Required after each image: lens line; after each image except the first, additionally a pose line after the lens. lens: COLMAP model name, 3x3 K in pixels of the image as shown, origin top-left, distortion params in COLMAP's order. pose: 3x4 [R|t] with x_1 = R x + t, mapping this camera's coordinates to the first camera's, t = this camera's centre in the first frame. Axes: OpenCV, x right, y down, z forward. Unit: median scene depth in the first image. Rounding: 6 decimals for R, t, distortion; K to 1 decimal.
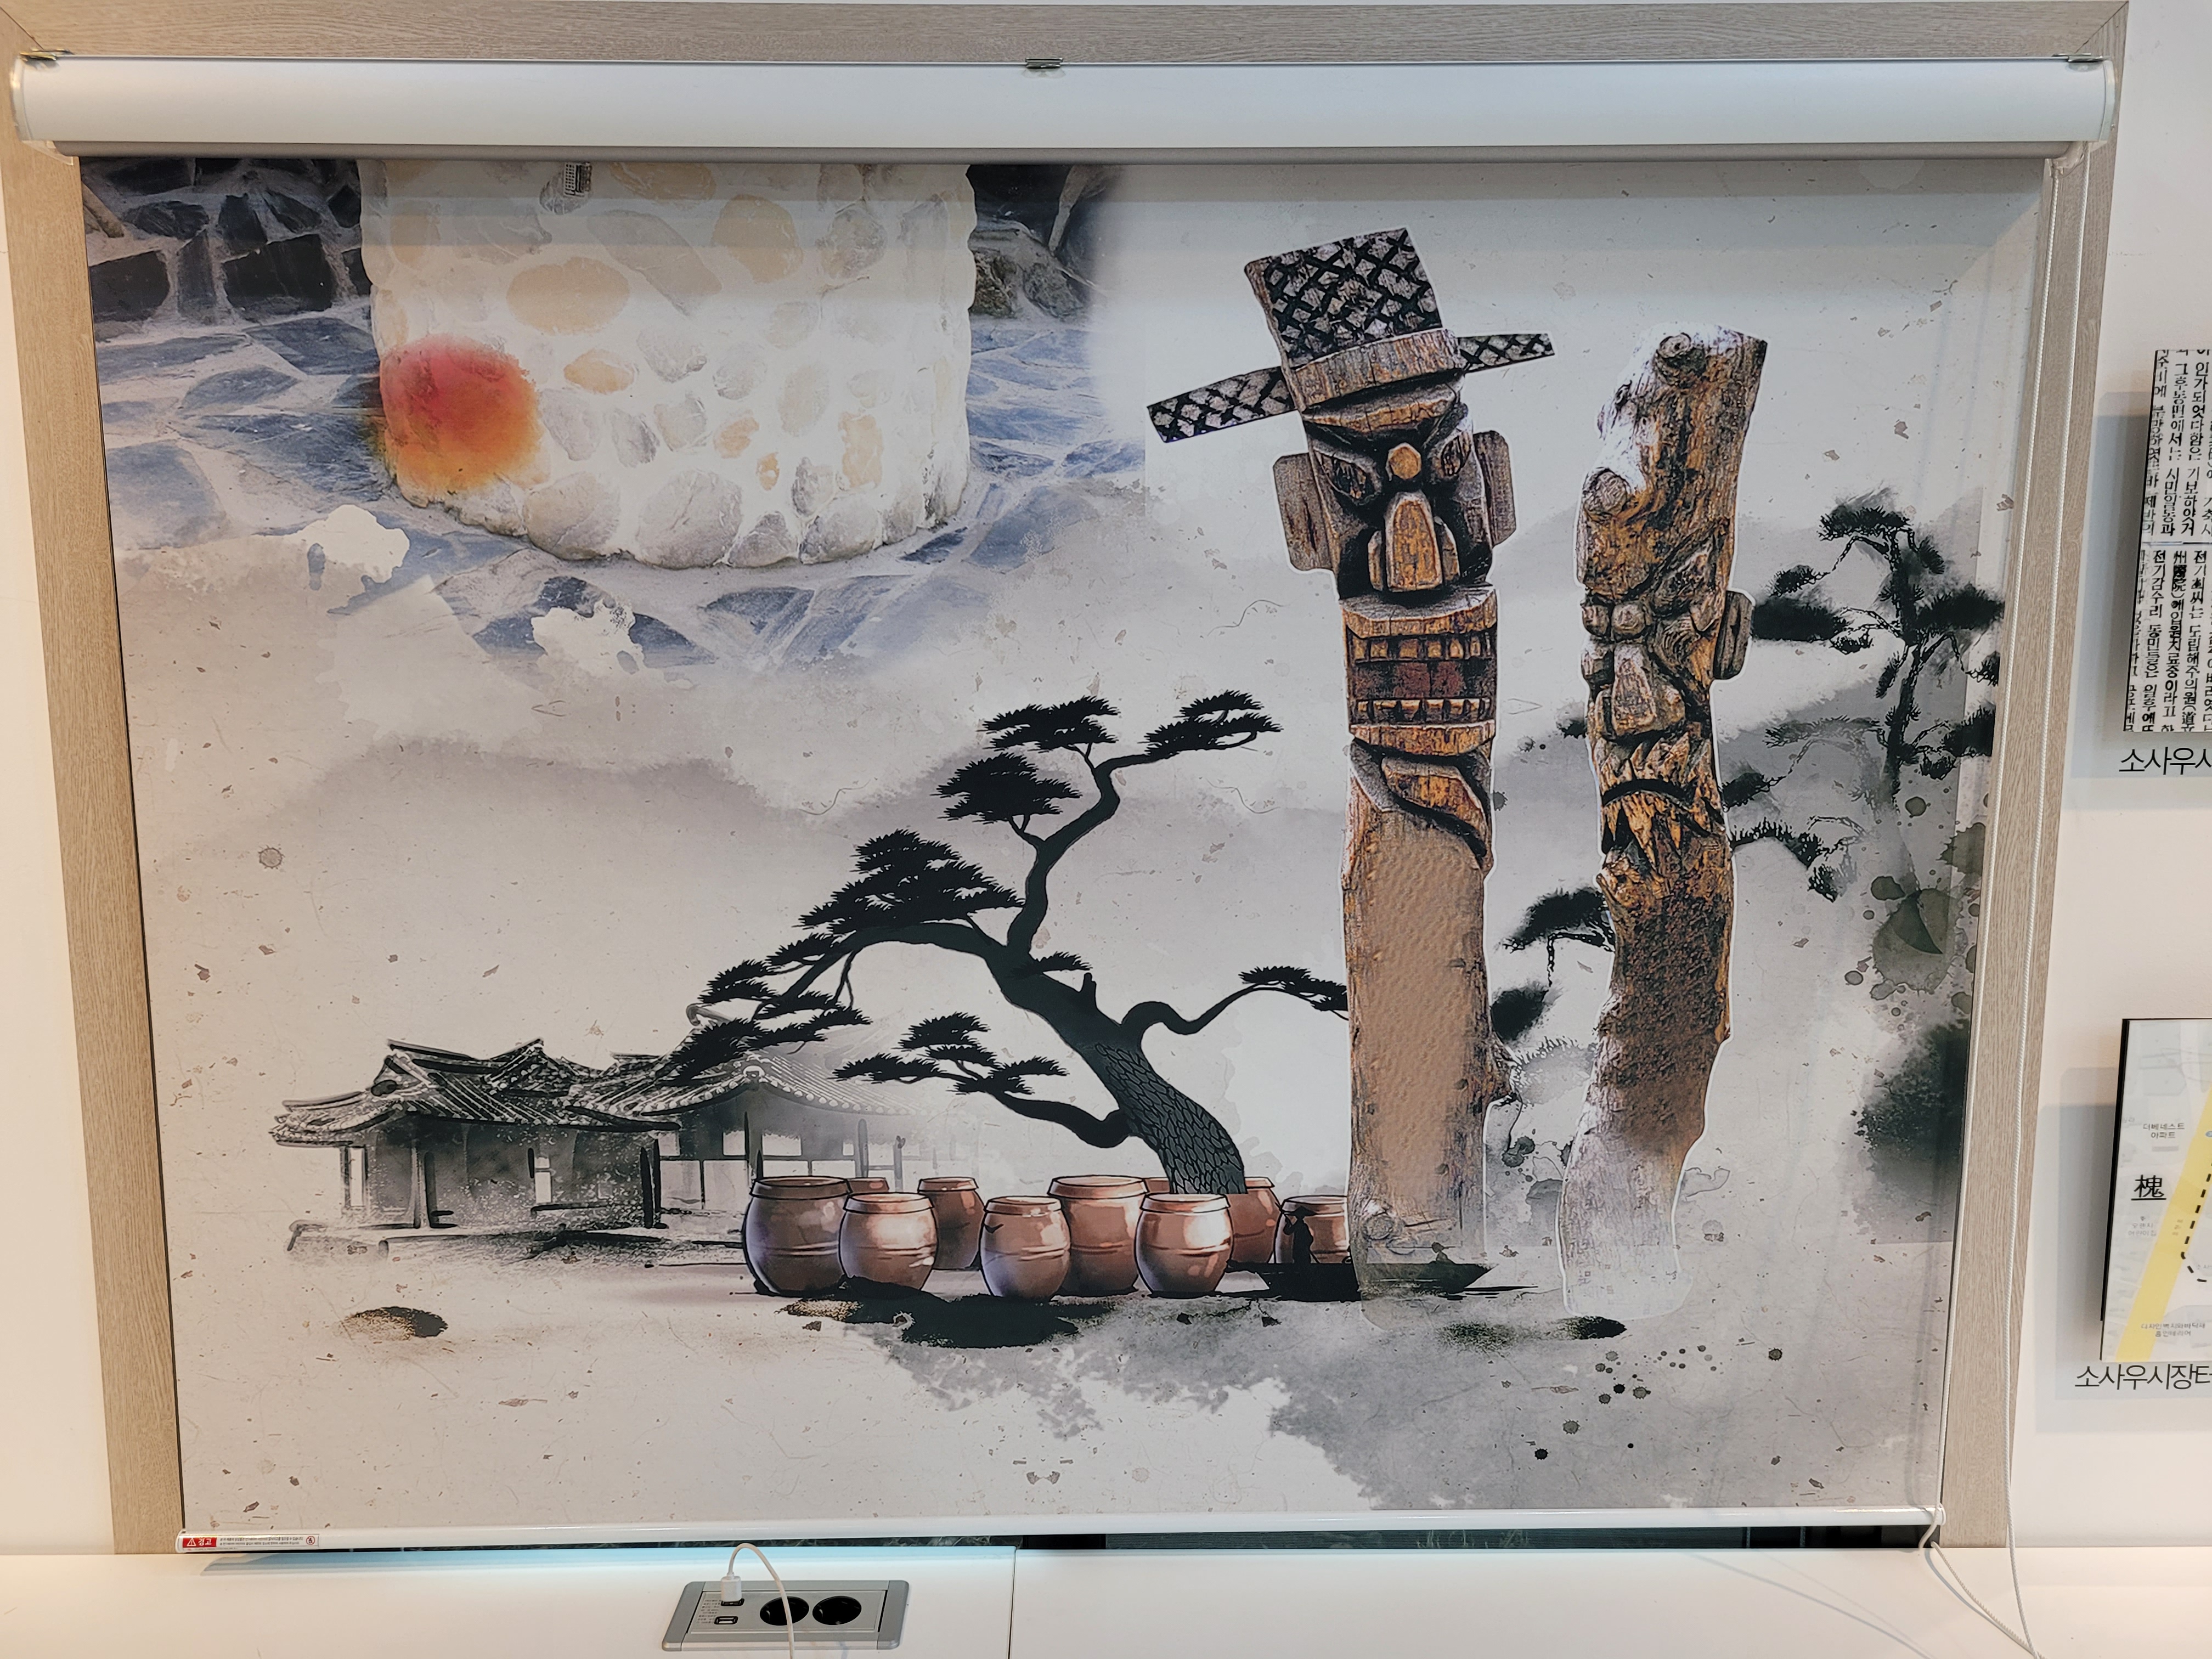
lens RADIAL K [[1665.5, 0, 1112.2], [0, 1665.5, 831.9], [0, 0, 1]] dist [0.056098, -0.043270]
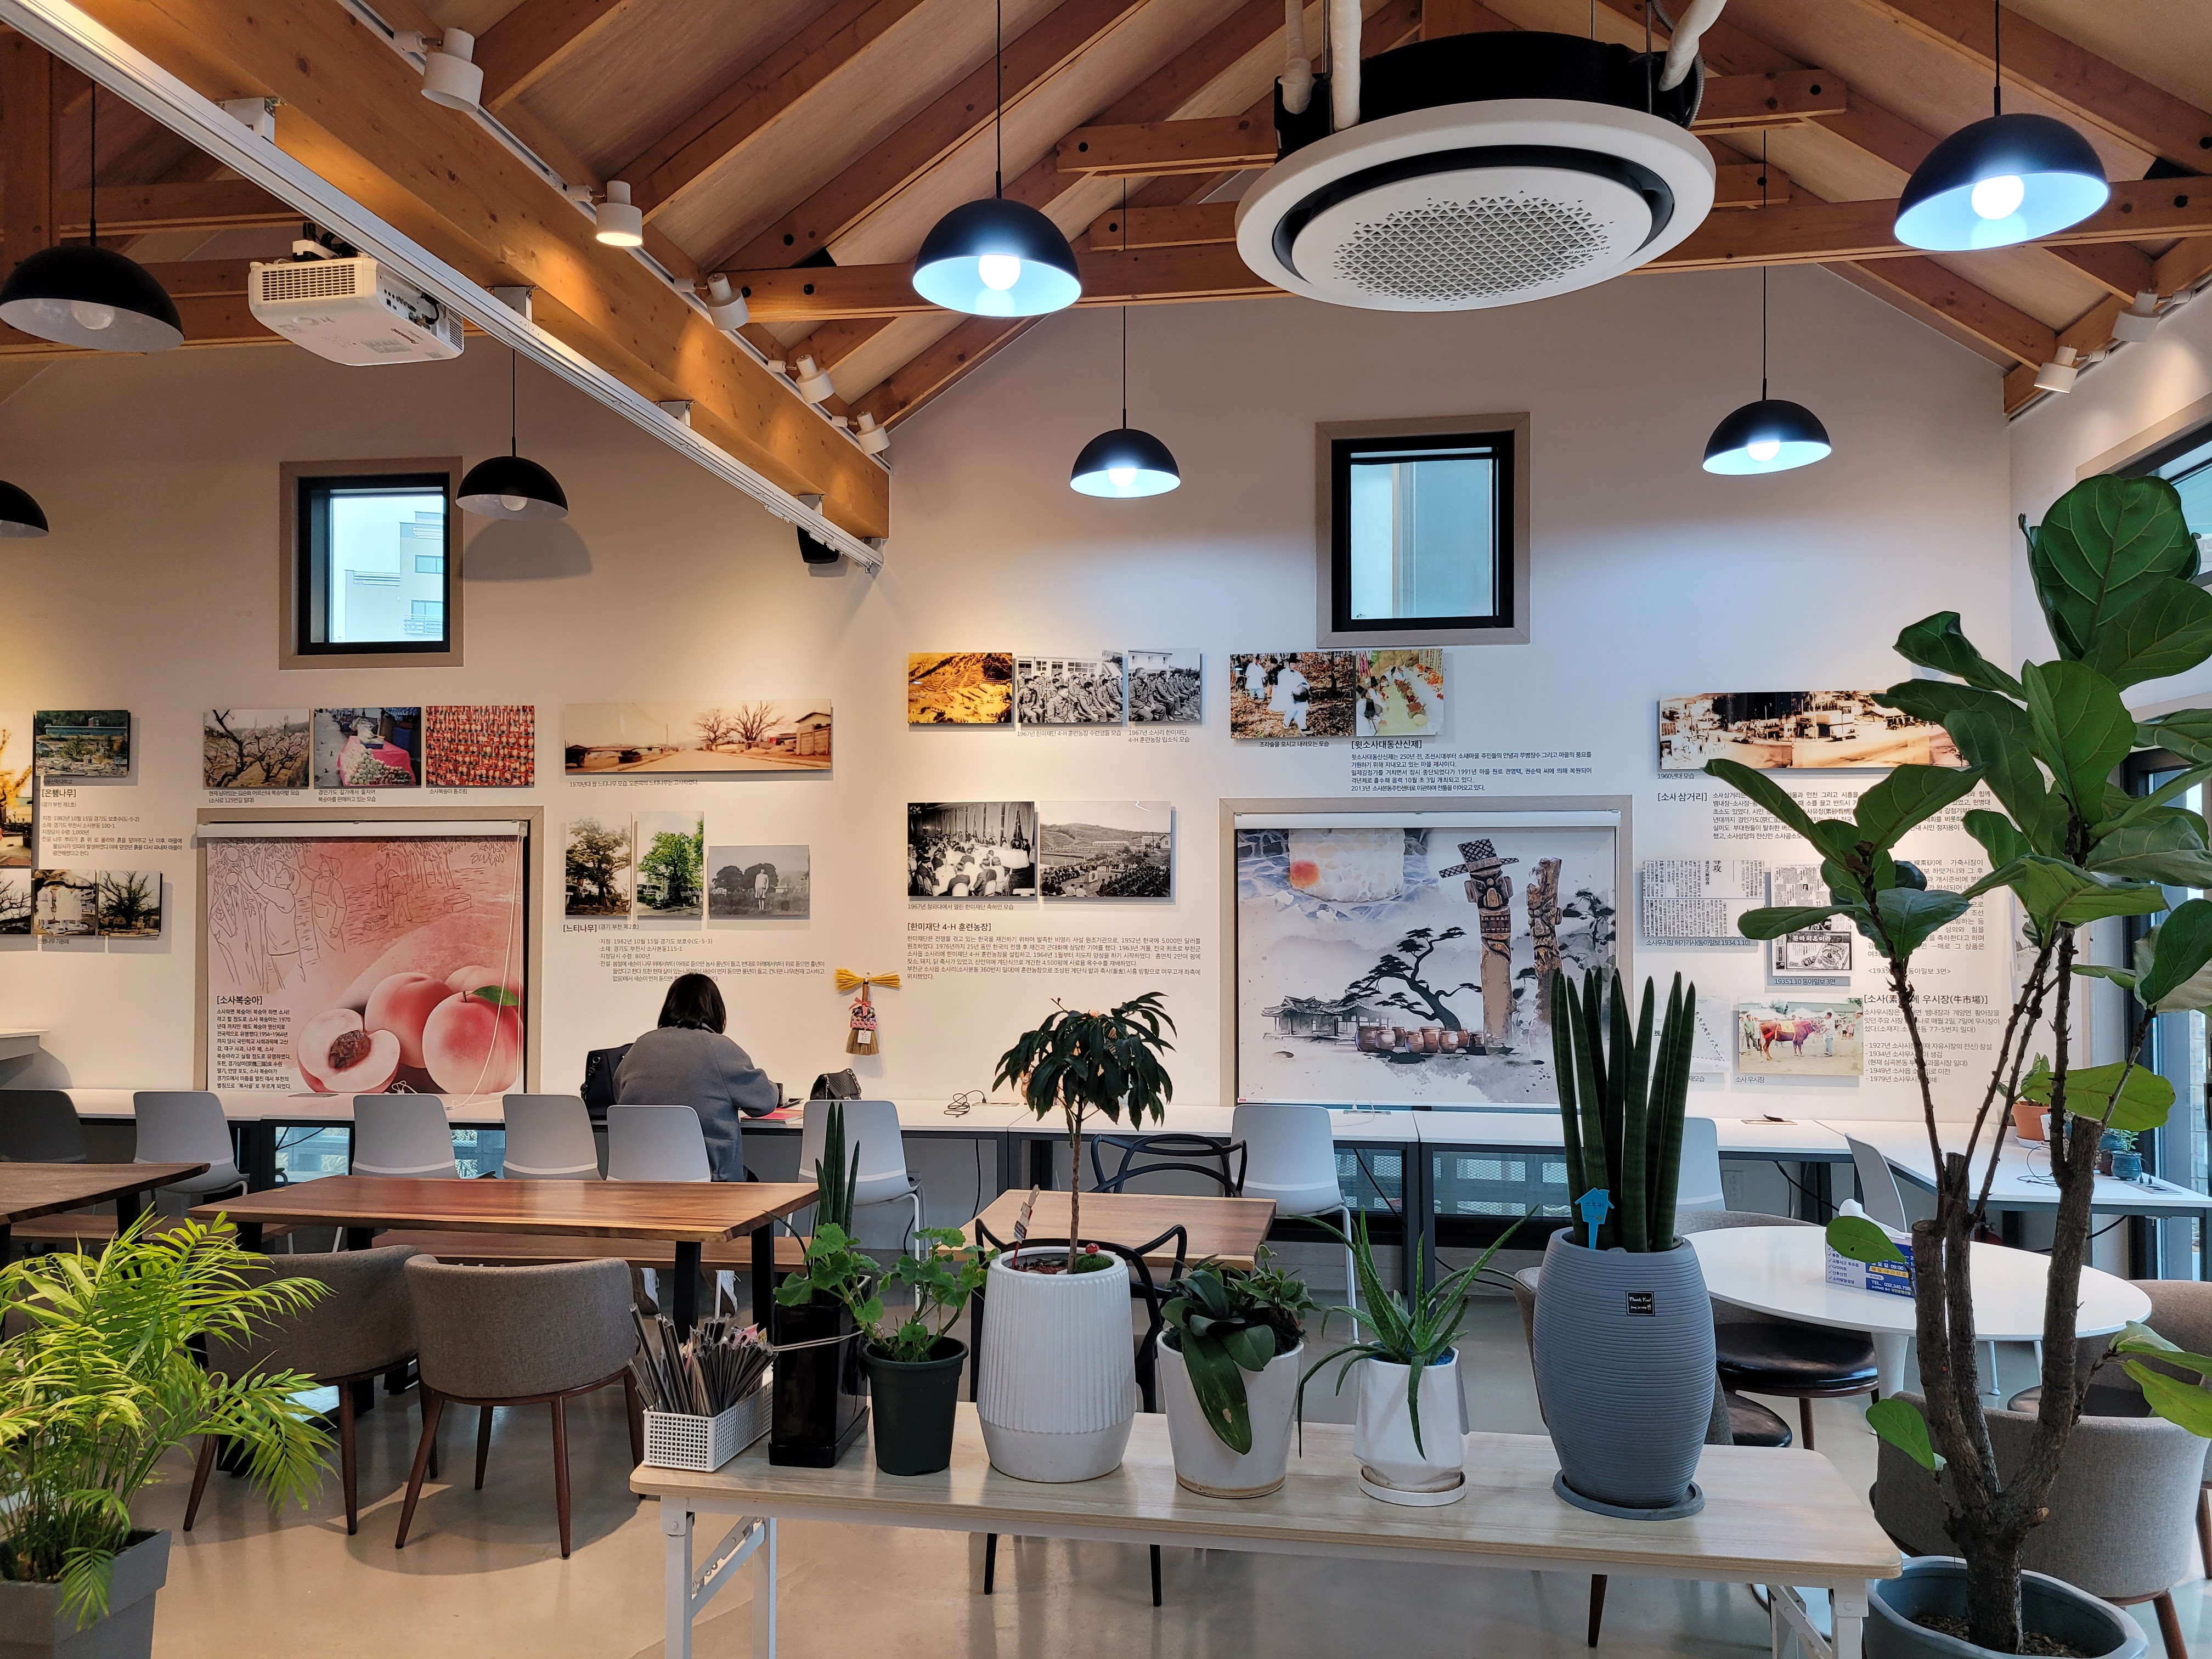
lens RADIAL K [[1665.5, 0, 1091.4], [0, 1665.5, 835.1], [0, 0, 1]] dist [0.056098, -0.043270]
pose [[0.986523, -0.005165, -0.163542, -0.186377], [-0.021649, 0.986594, -0.161752, 0.475284], [0.162185, 0.163113, 0.973186, -4.067573]]
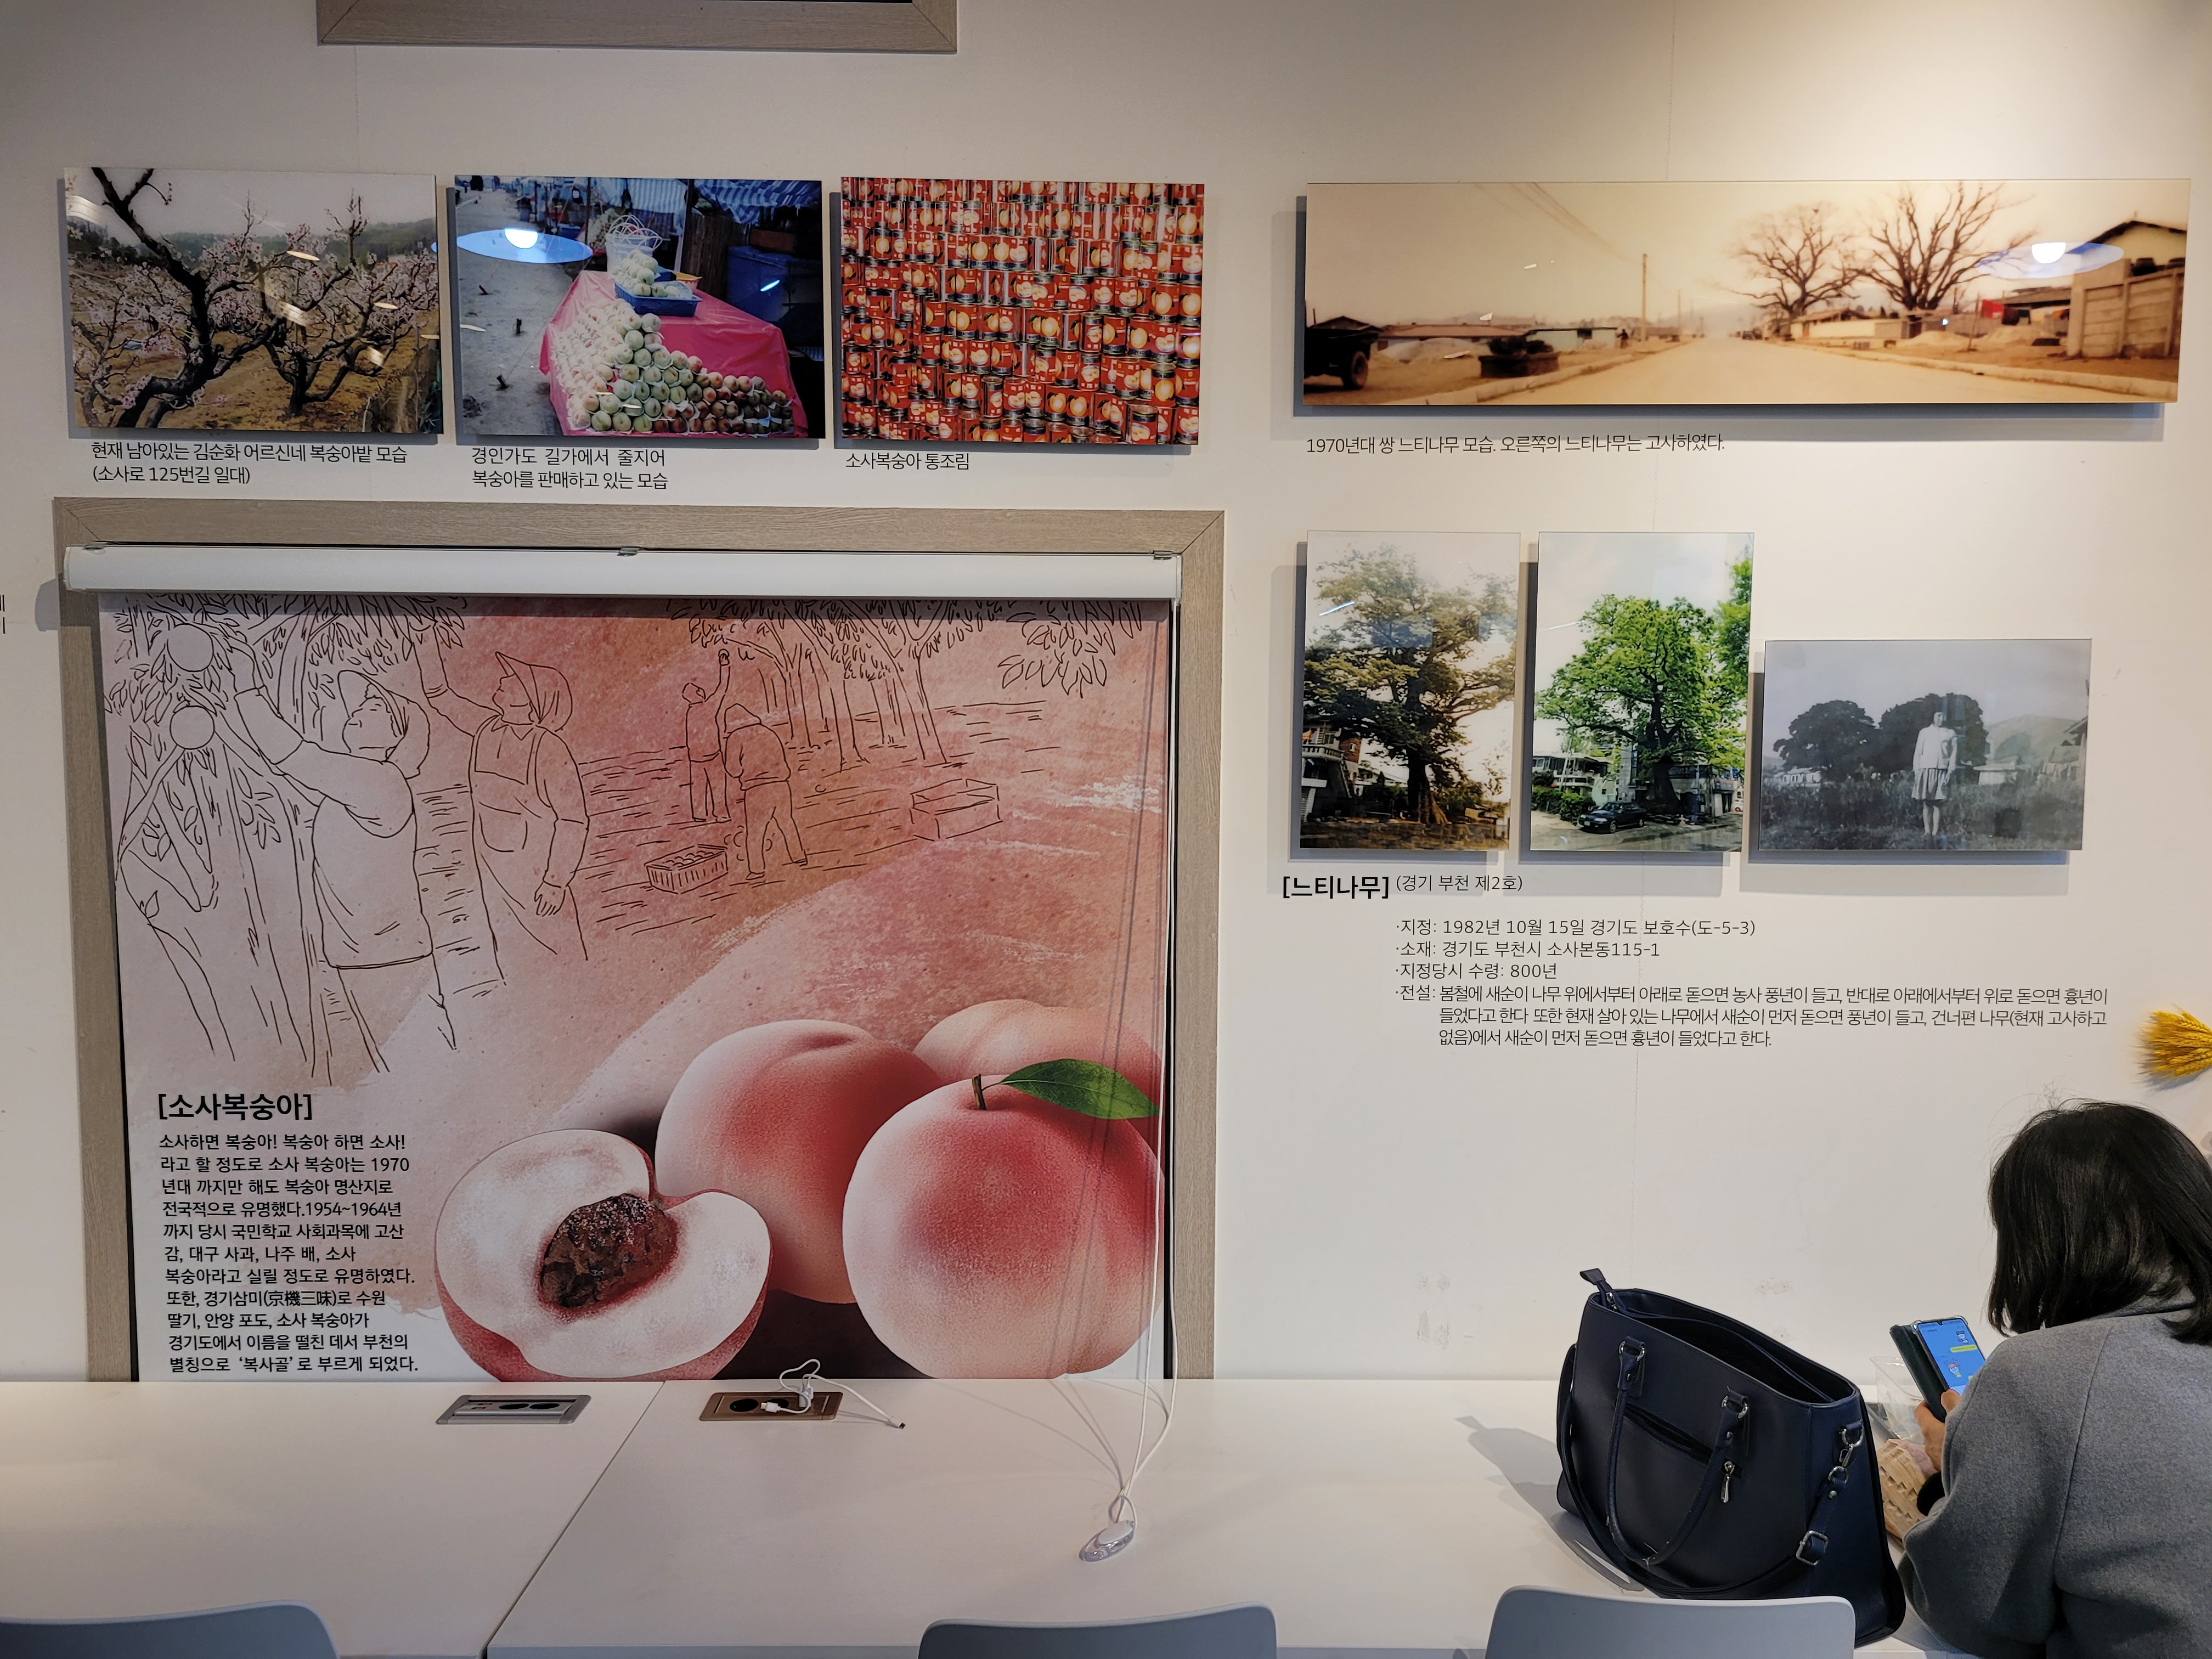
lens RADIAL K [[1665.5, 0, 1098.8], [0, 1665.5, 841.7], [0, 0, 1]] dist [0.056098, -0.043270]
pose [[0.999912, 0.007260, -0.011069, -2.950086], [-0.007935, 0.998031, -0.062215, -0.003920], [0.010596, 0.062297, 0.998001, -0.800034]]
